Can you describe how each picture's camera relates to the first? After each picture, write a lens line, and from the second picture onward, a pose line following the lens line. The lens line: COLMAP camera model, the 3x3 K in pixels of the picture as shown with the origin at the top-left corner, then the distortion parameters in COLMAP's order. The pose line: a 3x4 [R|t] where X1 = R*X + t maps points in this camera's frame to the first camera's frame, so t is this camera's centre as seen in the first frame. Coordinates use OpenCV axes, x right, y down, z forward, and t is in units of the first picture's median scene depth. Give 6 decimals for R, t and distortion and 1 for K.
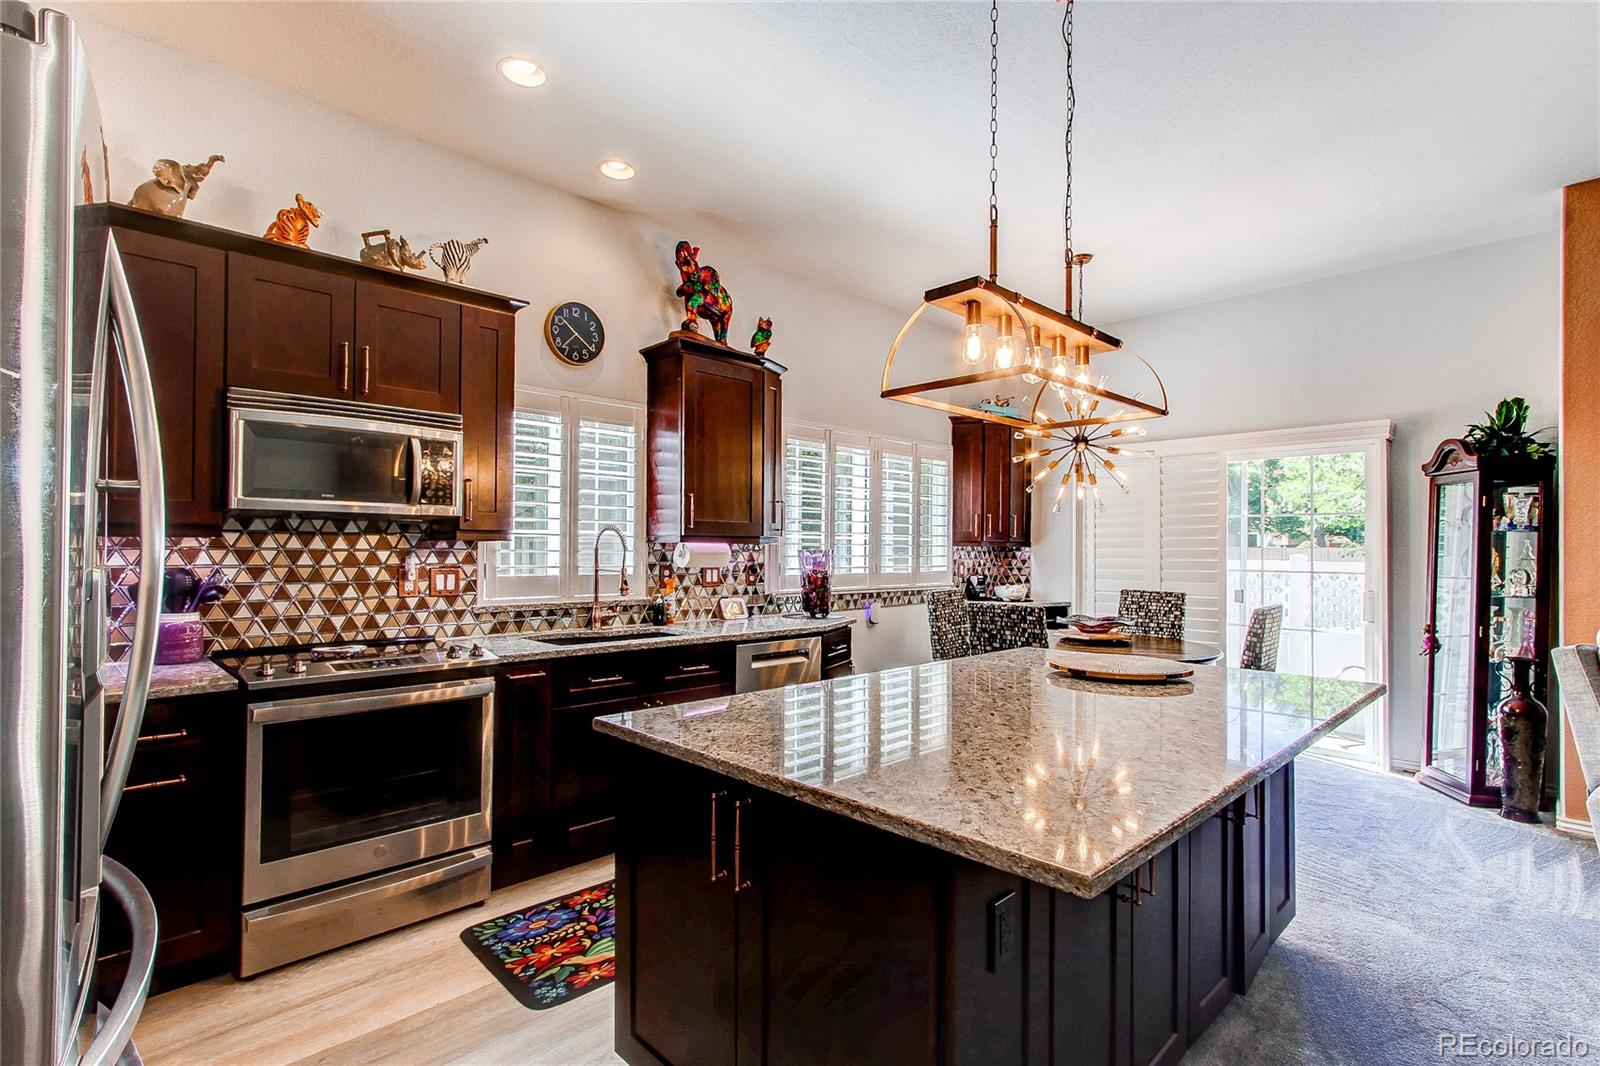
lens RADIAL K [[757.7, 0, 793.7], [0, 757.7, 538.0], [0, 0, 1]] dist [-0.003946, 0.004239]
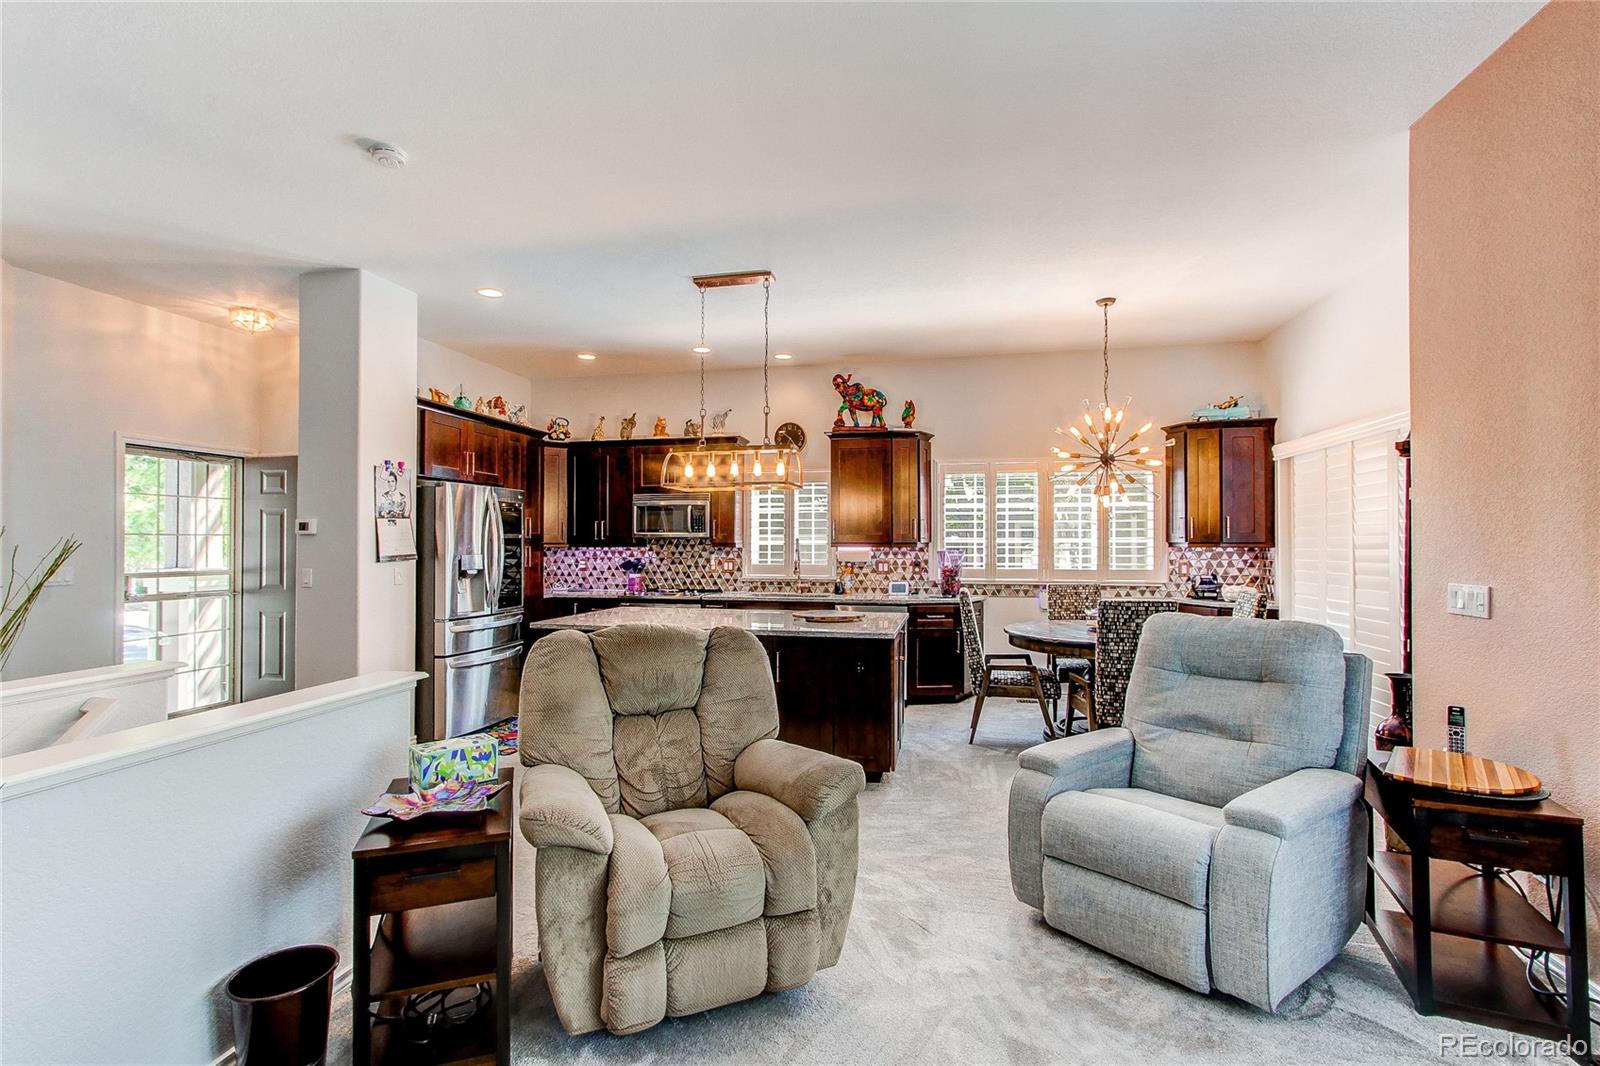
lens RADIAL K [[757.7, 0, 789.2], [0, 757.7, 536.6], [0, 0, 1]] dist [-0.003946, 0.004239]
pose [[0.557259, -0.016627, -0.830172, 1.243125], [0.014798, 0.999840, -0.010092, -0.002451], [0.830207, -0.006661, 0.557416, -0.069501]]
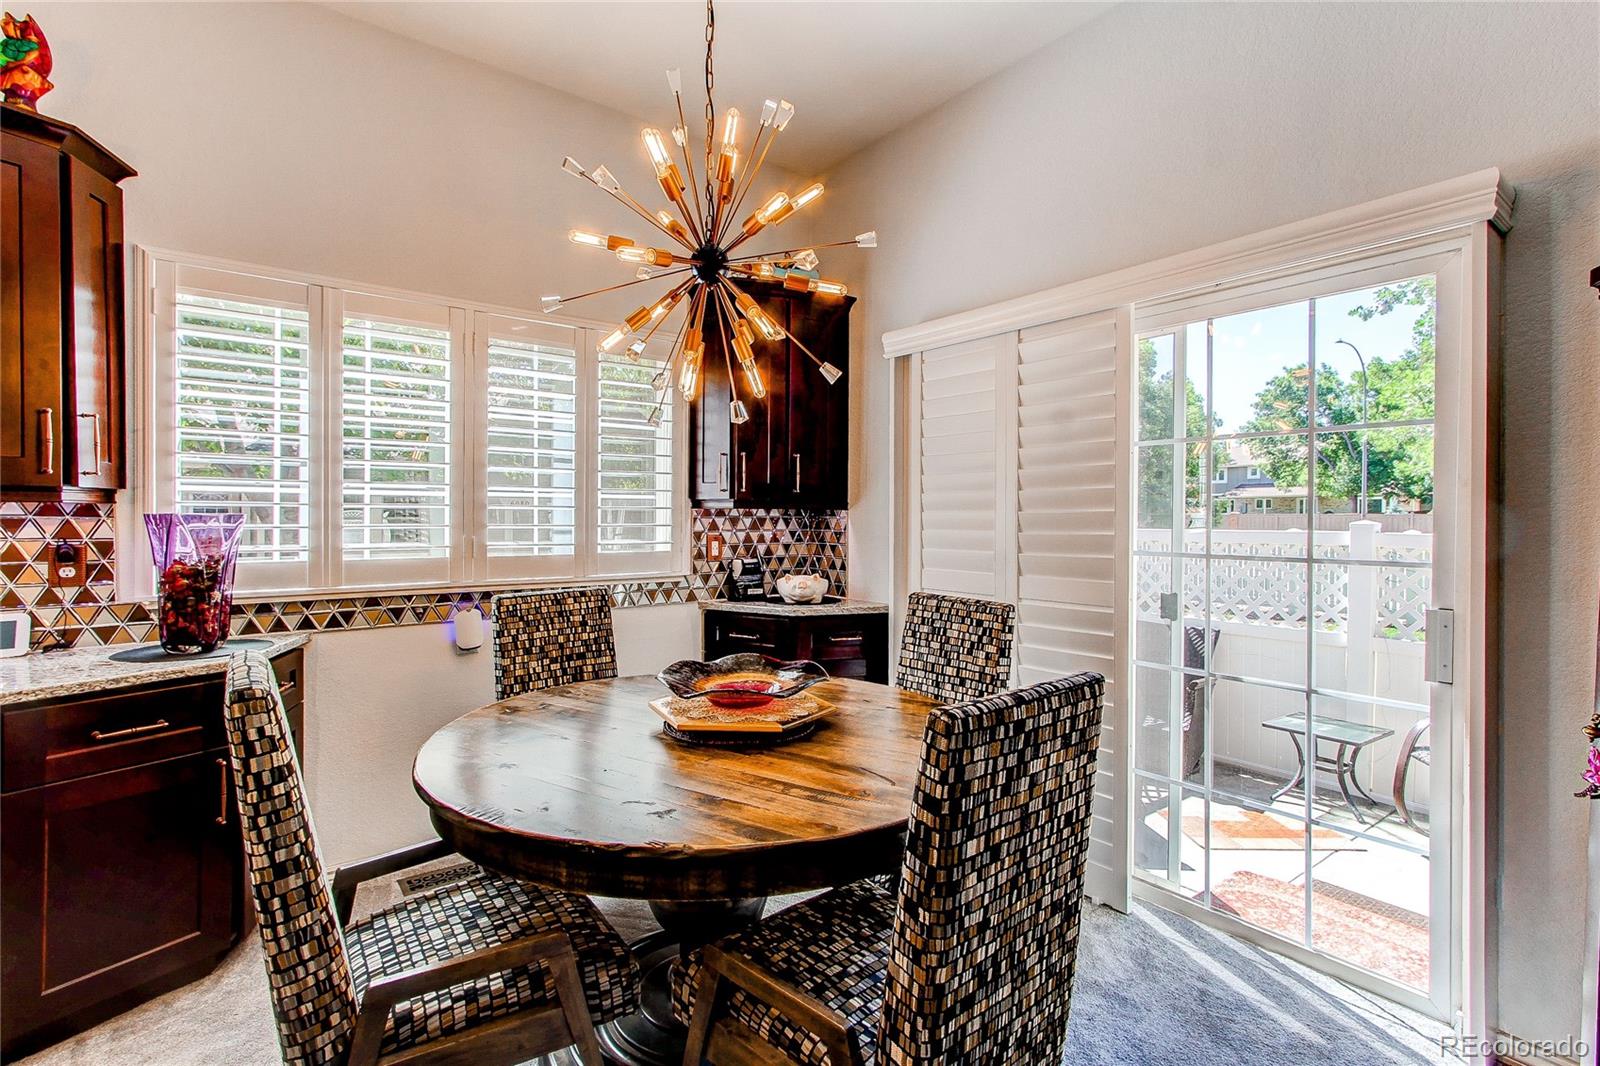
lens RADIAL K [[757.7, 0, 791.1], [0, 757.7, 521.4], [0, 0, 1]] dist [-0.003946, 0.004239]
pose [[0.993002, -0.002341, -0.118070, 0.550397], [0.004673, 0.999799, 0.019484, 0.014472], [0.118001, -0.019899, 0.992814, 0.661229]]
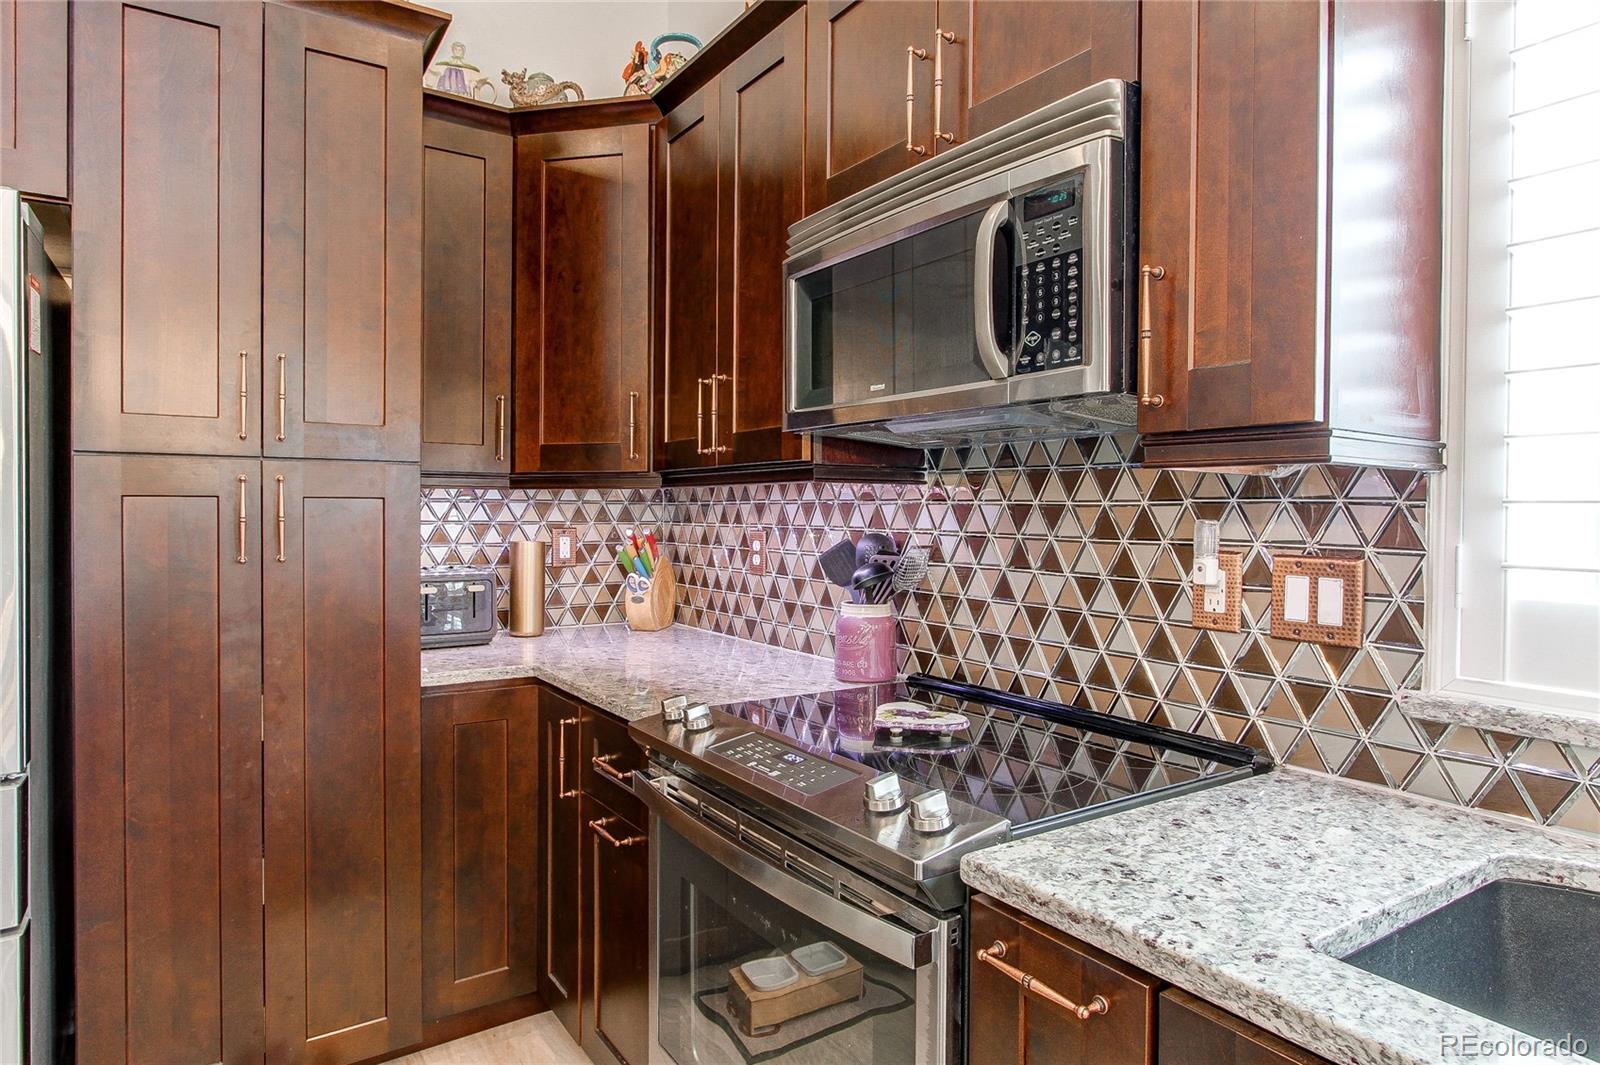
lens RADIAL K [[913.7, 0, 796.6], [0, 913.7, 516.2], [0, 0, 1]] dist [-0.008560, -0.000654]
pose [[-0.183729, -0.001302, -0.982976, -0.027310], [0.007573, 0.999968, -0.002740, 0.017986], [0.982948, -0.007948, -0.183713, 0.720216]]
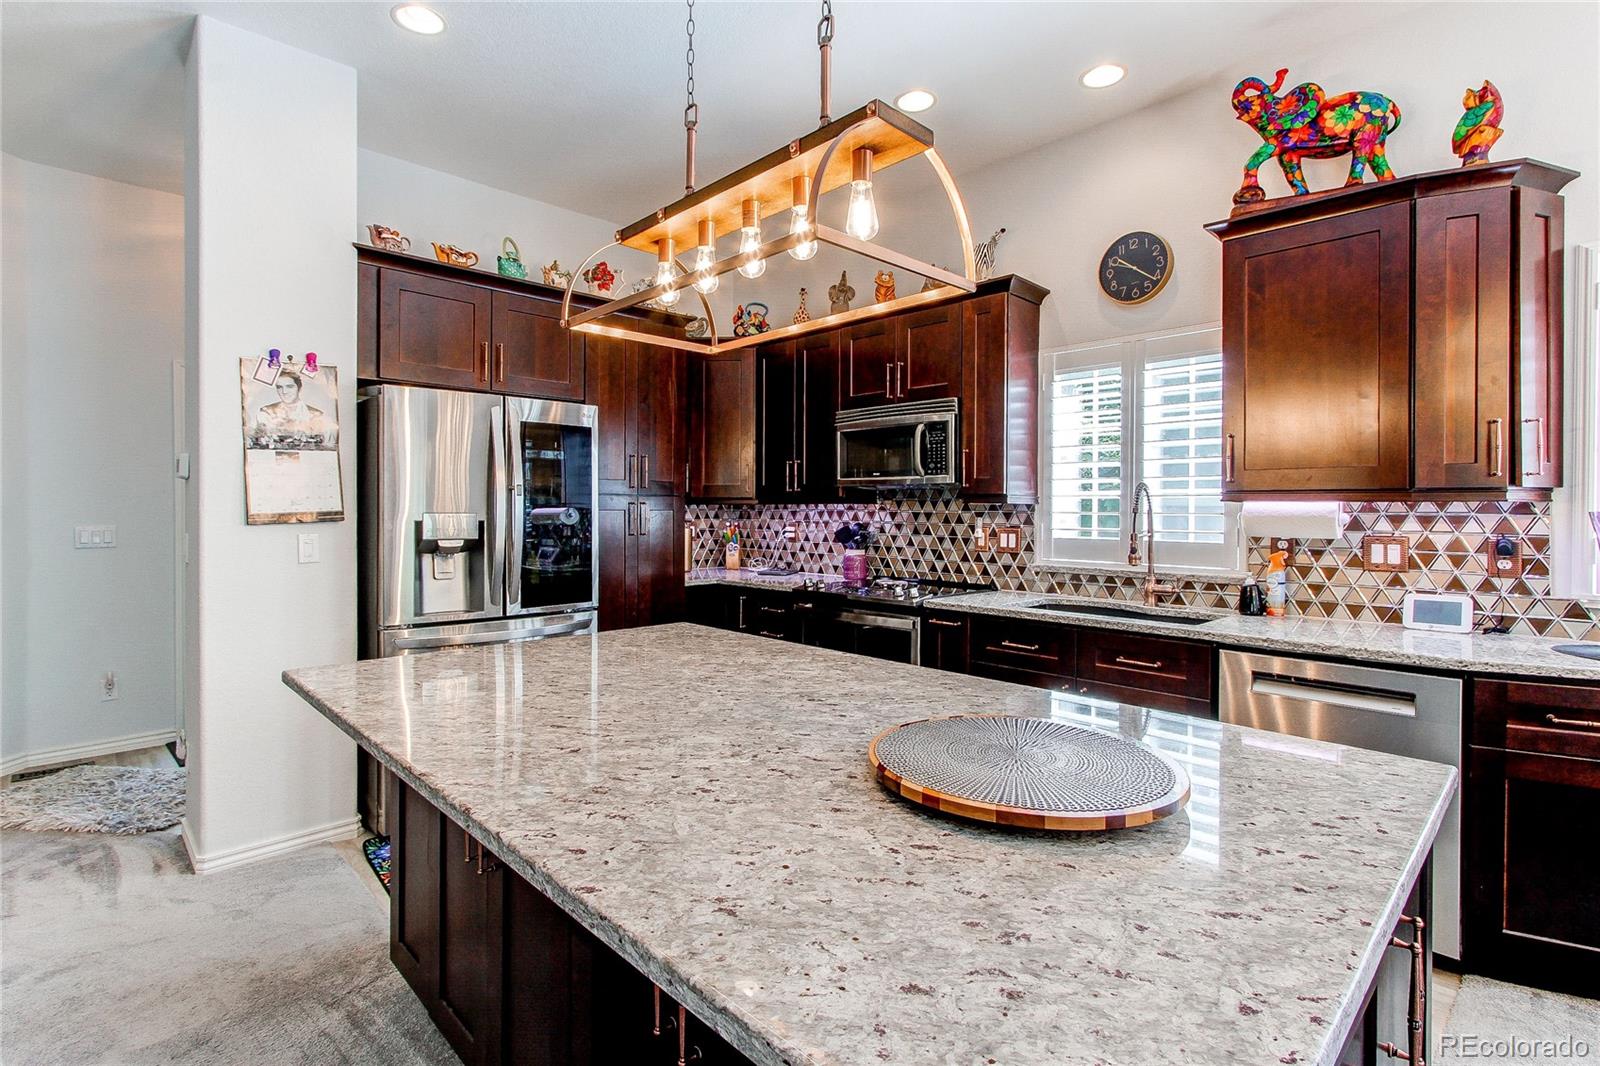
lens RADIAL K [[757.7, 0, 790.7], [0, 757.7, 512.9], [0, 0, 1]] dist [-0.003946, 0.004239]
pose [[0.002918, -0.002109, -0.999994, 0.570123], [0.011322, 0.999934, -0.002076, 0.013115], [0.999932, -0.011316, 0.002942, 0.566720]]
